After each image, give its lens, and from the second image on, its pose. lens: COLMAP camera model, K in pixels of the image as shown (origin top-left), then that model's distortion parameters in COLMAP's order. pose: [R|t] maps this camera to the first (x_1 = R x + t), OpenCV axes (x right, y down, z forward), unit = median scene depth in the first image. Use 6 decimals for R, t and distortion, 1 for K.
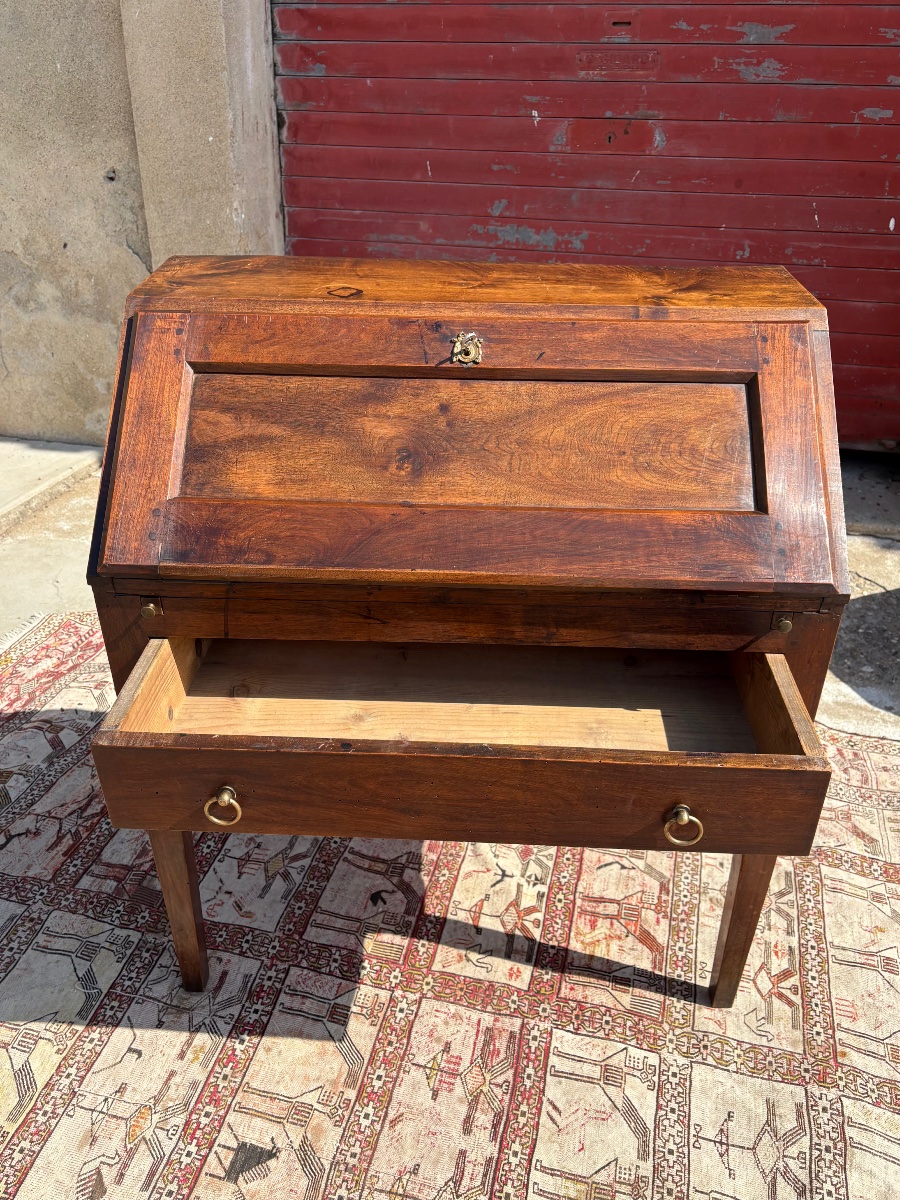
lens RADIAL K [[970.1, 0, 441.9], [0, 970.1, 608.3], [0, 0, 1]] dist [0.022977, -0.007367]
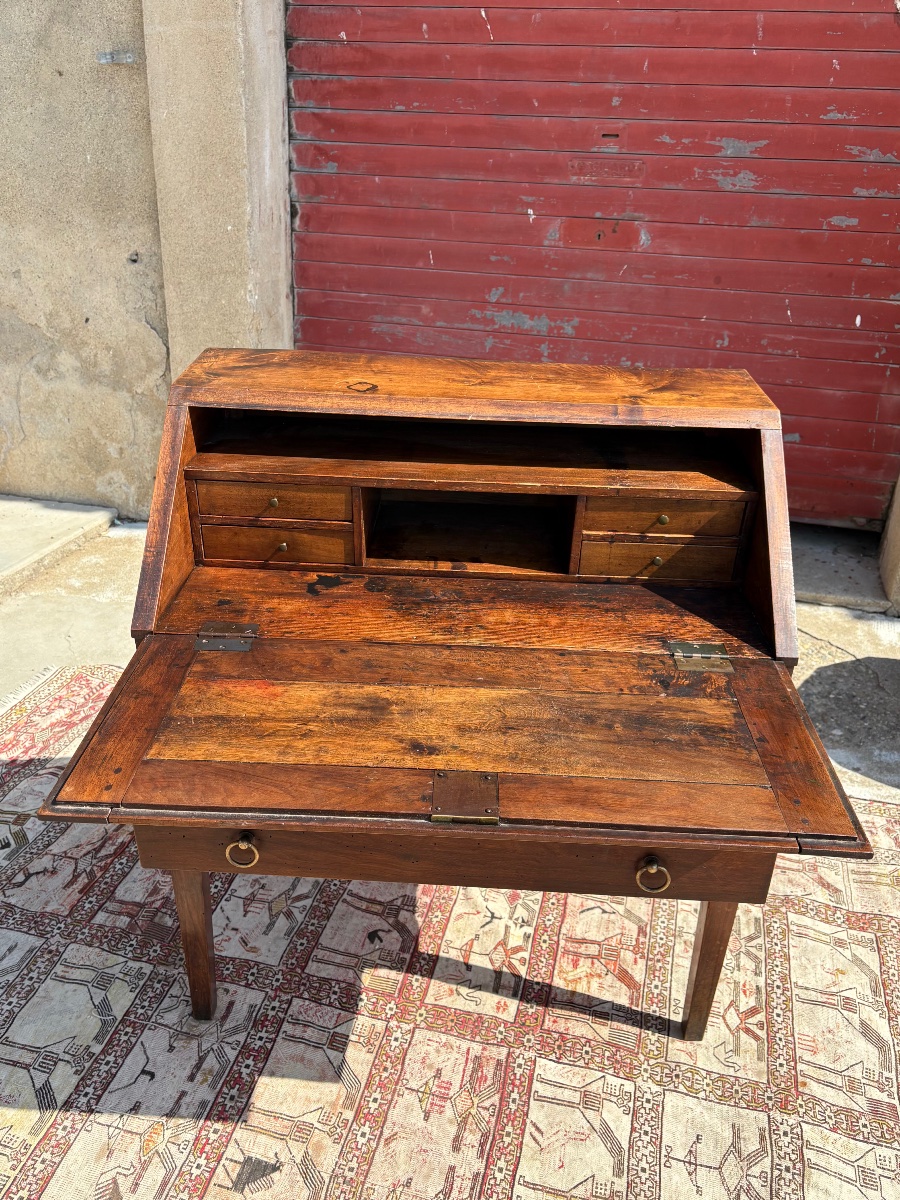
lens RADIAL K [[985.8, 0, 445.5], [0, 985.8, 607.3], [0, 0, 1]] dist [0.023792, -0.001683]
pose [[0.999732, 0.018472, 0.013919, -0.010626], [-0.017521, 0.997694, -0.065569, 0.007336], [-0.015098, 0.065308, 0.997751, -0.116355]]
